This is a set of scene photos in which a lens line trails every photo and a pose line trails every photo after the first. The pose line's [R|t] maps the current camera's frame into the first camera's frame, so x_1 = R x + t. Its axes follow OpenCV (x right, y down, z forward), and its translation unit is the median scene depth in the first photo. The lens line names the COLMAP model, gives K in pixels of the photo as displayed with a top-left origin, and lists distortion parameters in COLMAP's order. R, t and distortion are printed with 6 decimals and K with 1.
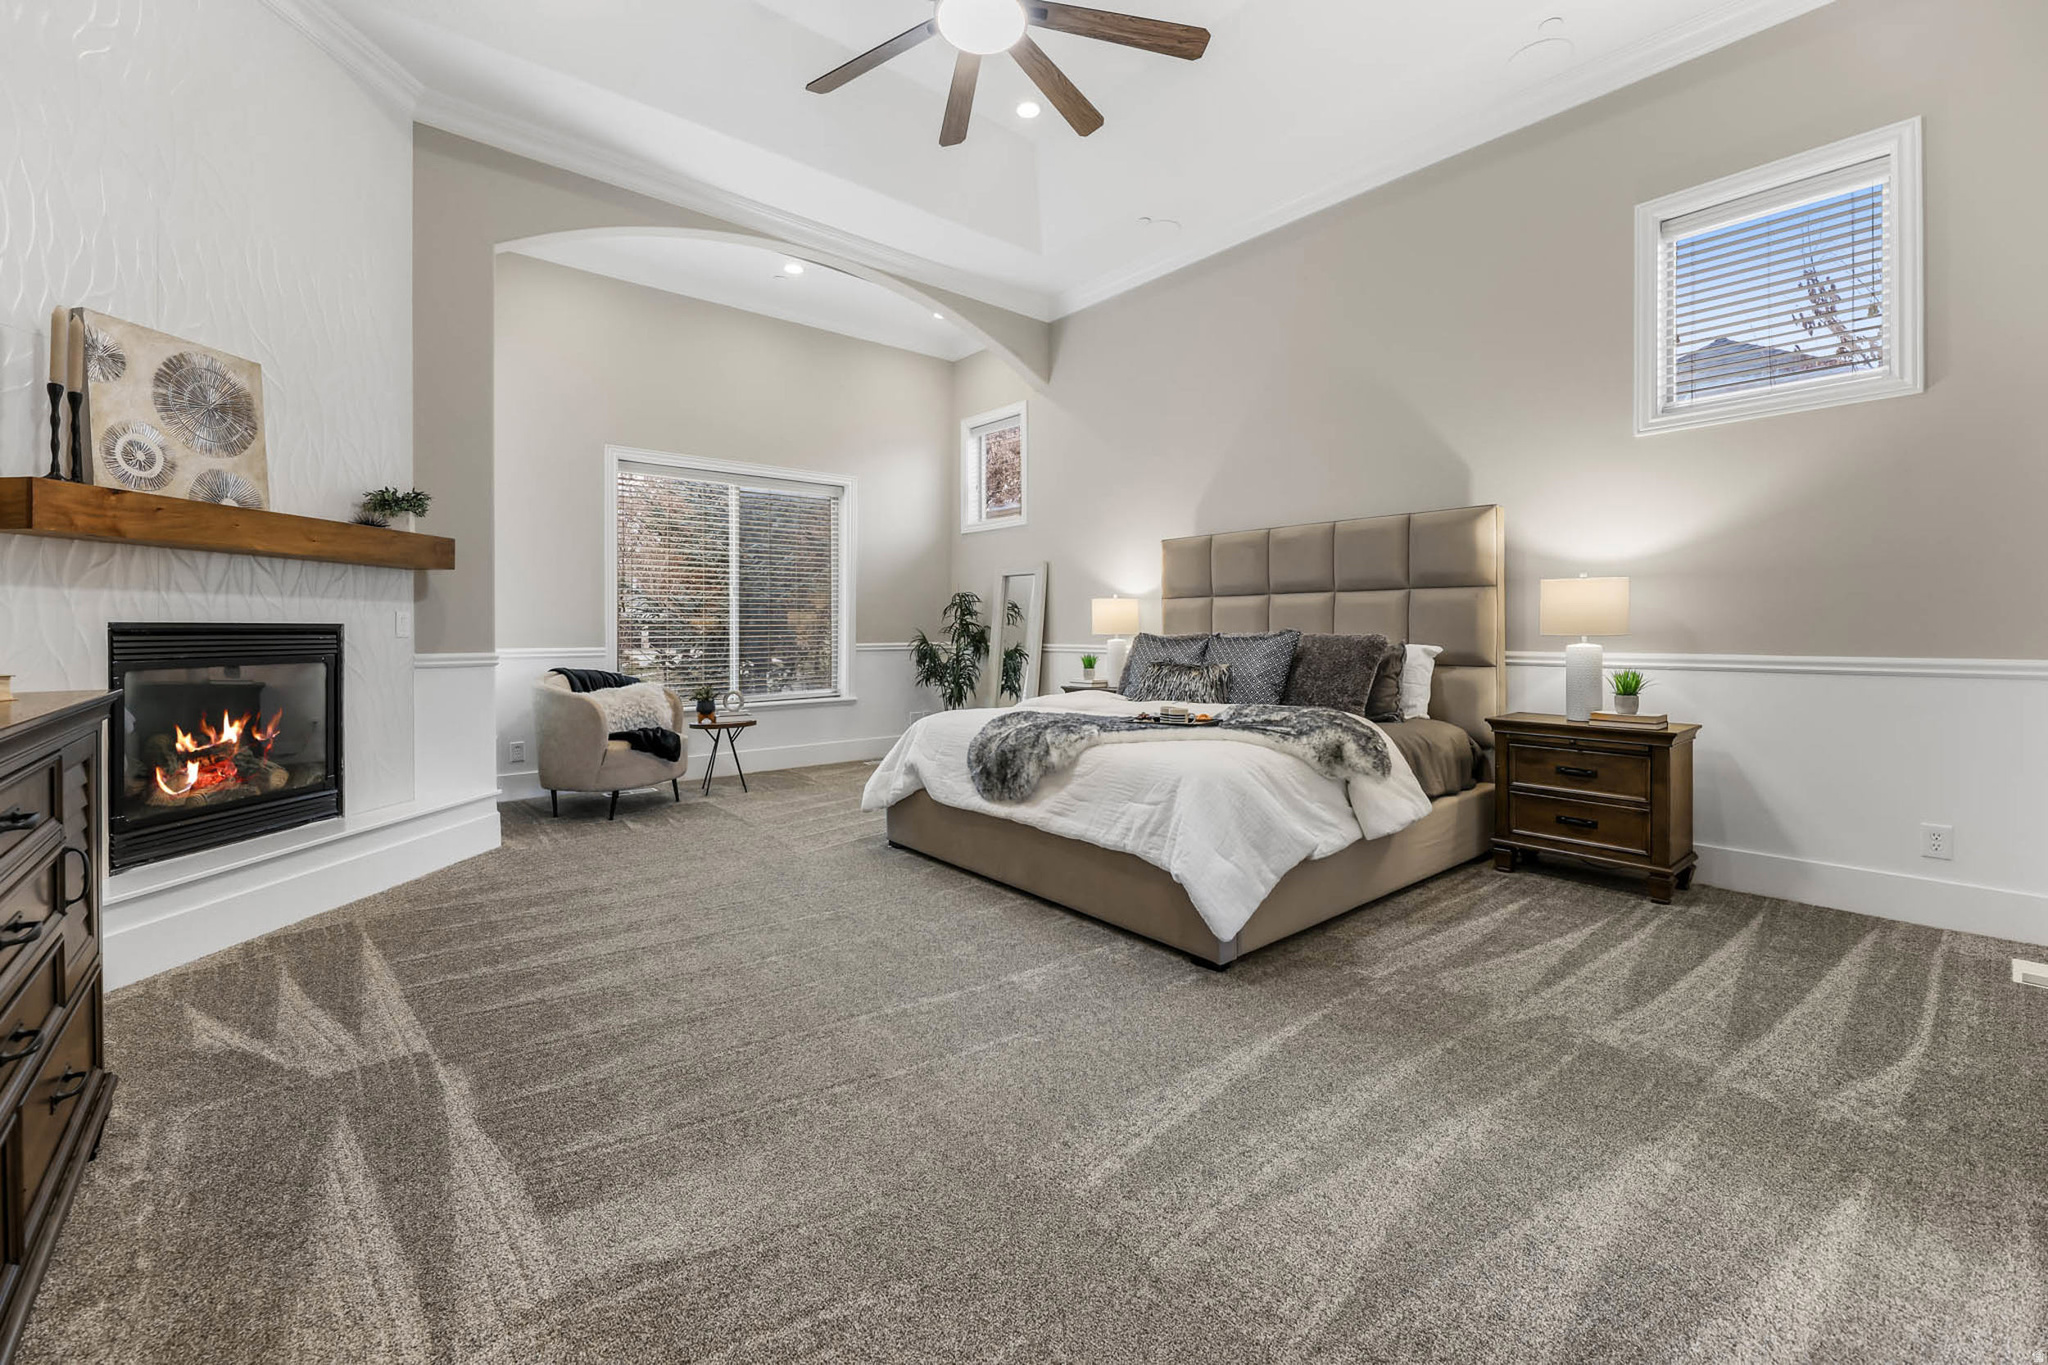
lens RADIAL K [[875.1, 0, 1021.7], [0, 875.1, 627.4], [0, 0, 1]] dist [-0.001424, -0.000165]
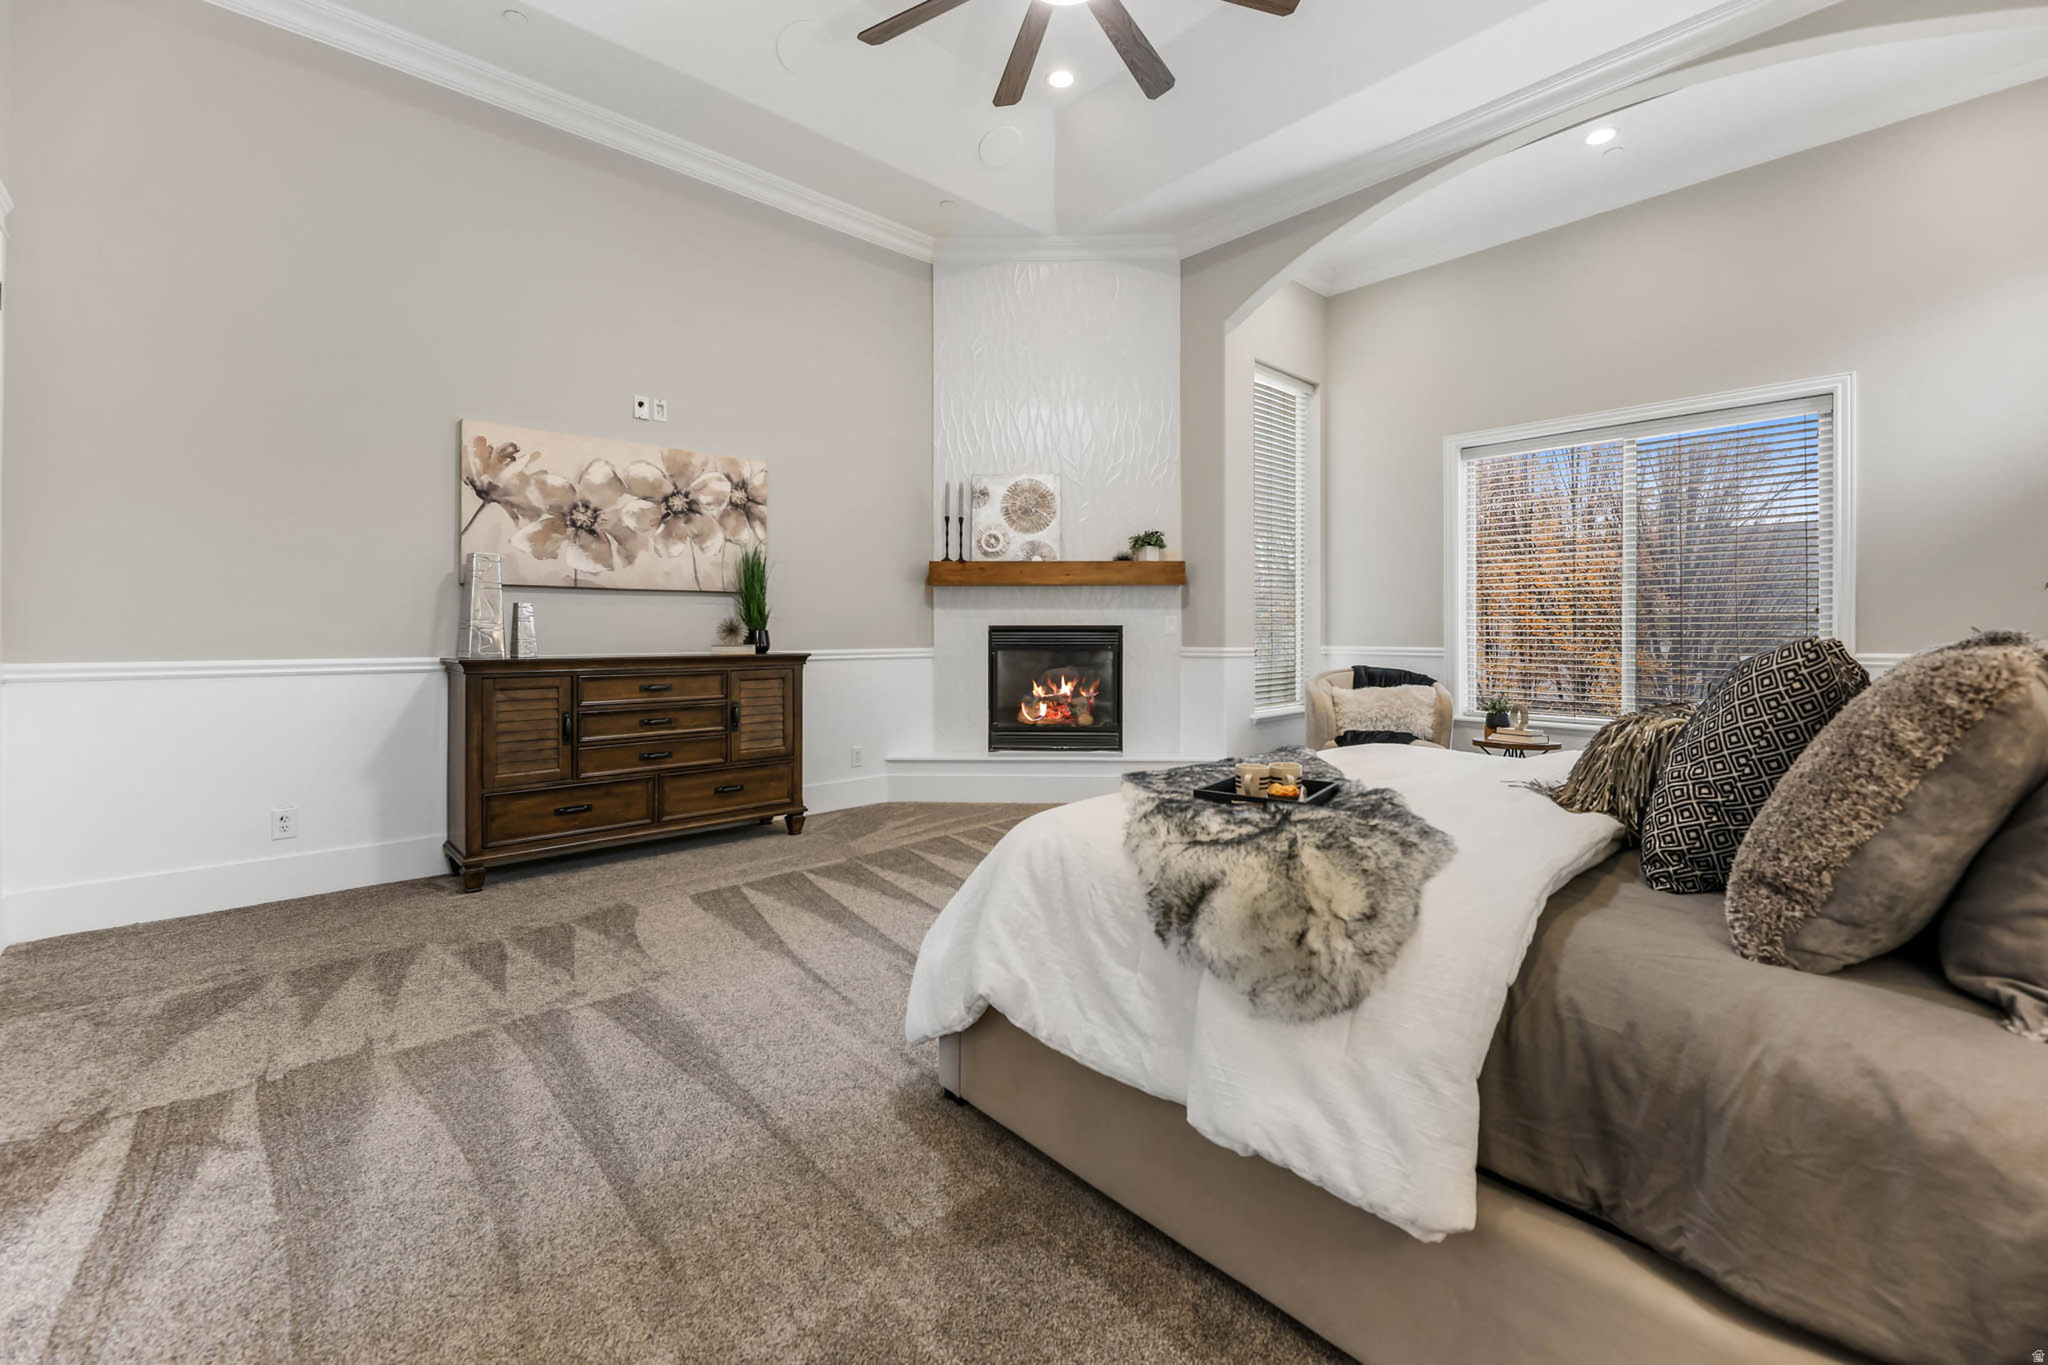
lens RADIAL K [[841.0, 0, 1025.9], [0, 841.0, 652.9], [0, 0, 1]] dist [-0.000863, -0.000139]
pose [[0.055335, 0.027542, -0.998088, 0.677098], [0.008953, 0.999566, 0.028079, 0.001252], [0.998428, -0.010490, 0.055064, 0.744010]]
